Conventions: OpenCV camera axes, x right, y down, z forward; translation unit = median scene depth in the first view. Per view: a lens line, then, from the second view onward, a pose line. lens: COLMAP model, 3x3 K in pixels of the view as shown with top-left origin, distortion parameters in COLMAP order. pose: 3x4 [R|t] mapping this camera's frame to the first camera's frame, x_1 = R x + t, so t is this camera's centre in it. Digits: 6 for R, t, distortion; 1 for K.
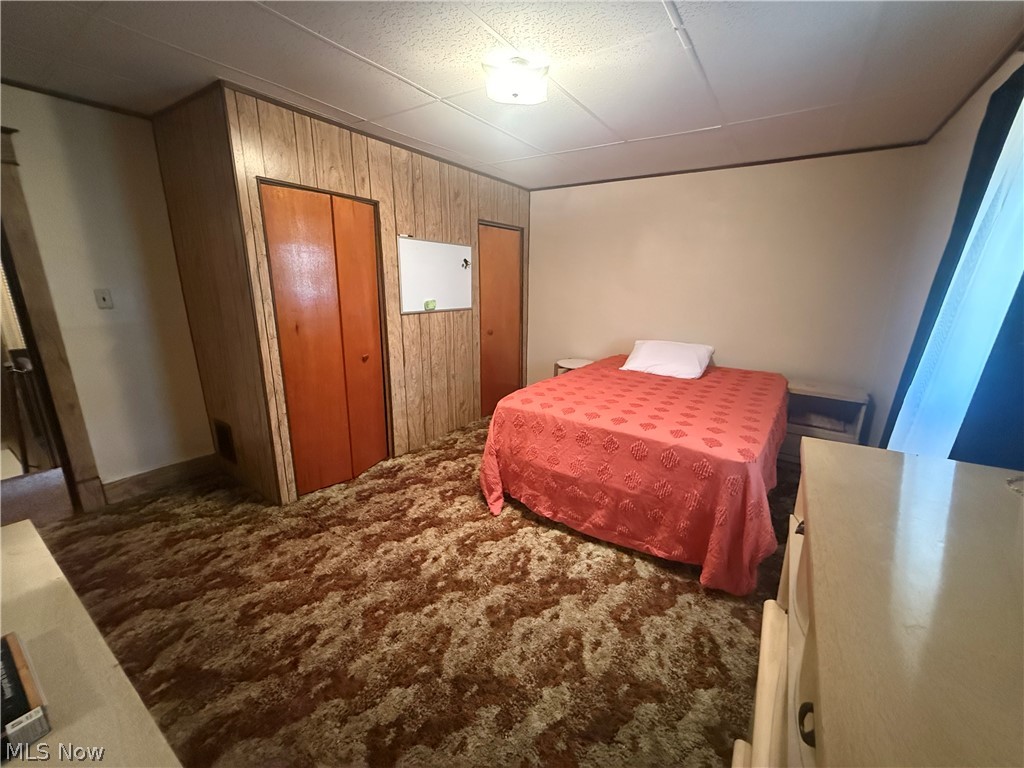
lens RADIAL K [[405.5, 0, 512.6], [0, 405.5, 378.7], [0, 0, 1]] dist [0.001996, -0.000465]
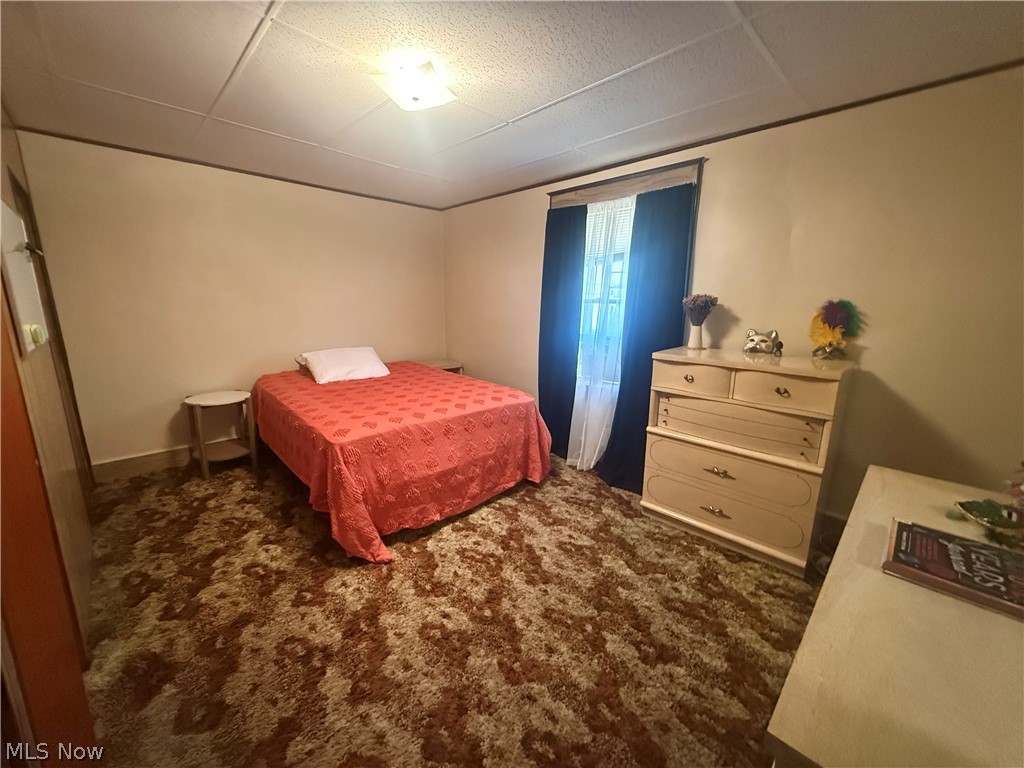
lens RADIAL K [[405.5, 0, 508.5], [0, 405.5, 386.9], [0, 0, 1]] dist [0.001996, -0.000465]
pose [[0.210877, -0.217312, 0.953051, -0.878392], [0.222851, 0.959989, 0.169585, -0.127203], [-0.951771, 0.176627, 0.250867, 0.591937]]
